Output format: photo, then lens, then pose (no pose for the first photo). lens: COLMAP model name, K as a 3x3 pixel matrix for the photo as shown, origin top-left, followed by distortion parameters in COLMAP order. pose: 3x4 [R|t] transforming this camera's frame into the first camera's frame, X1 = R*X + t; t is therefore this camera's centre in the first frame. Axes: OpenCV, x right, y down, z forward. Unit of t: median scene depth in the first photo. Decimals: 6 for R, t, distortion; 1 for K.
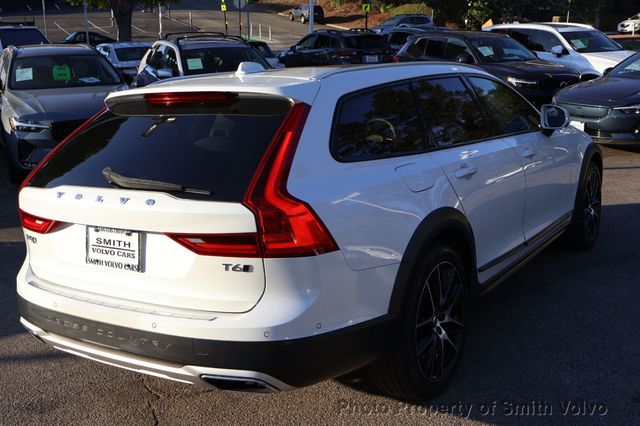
lens RADIAL K [[718.3, 0, 320.3], [0, 718.3, 206.4], [0, 0, 1]] dist [0.025730, 0.000000]
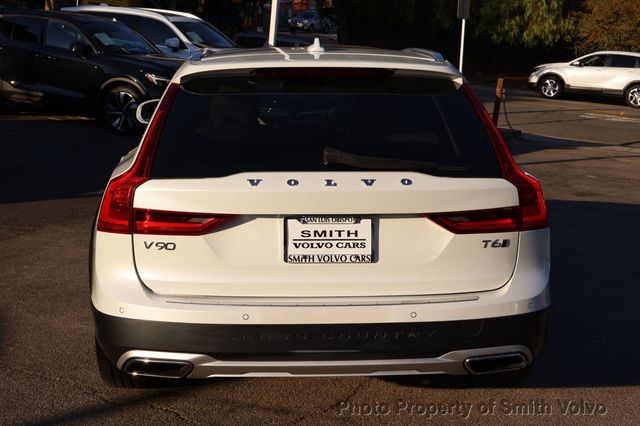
lens RADIAL K [[984.3, 0, 320.7], [0, 984.3, 218.3], [0, 0, 1]] dist [-0.022228, 0.000000]
pose [[0.803541, -0.046571, 0.593424, -1.010061], [0.068328, 0.997561, -0.014235, 0.048325], [-0.591314, 0.051986, 0.804764, 0.041735]]
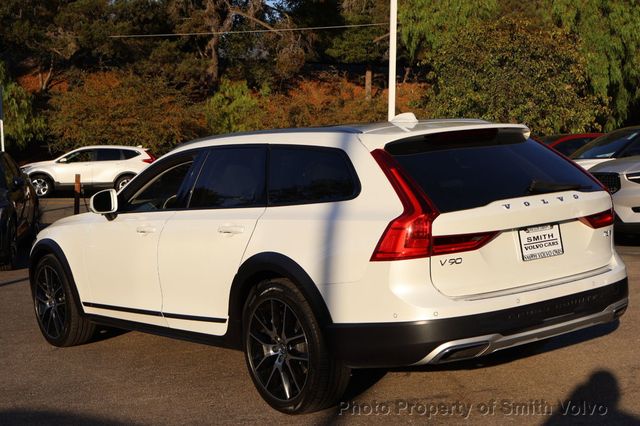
lens RADIAL K [[1052.6, 0, 318.9], [0, 1052.6, 211.6], [0, 0, 1]] dist [0.025984, 0.000000]
pose [[0.322746, -0.043213, 0.945499, -2.178719], [0.230718, 0.972416, -0.034312, -0.020729], [-0.917935, 0.229217, 0.323814, 0.748537]]
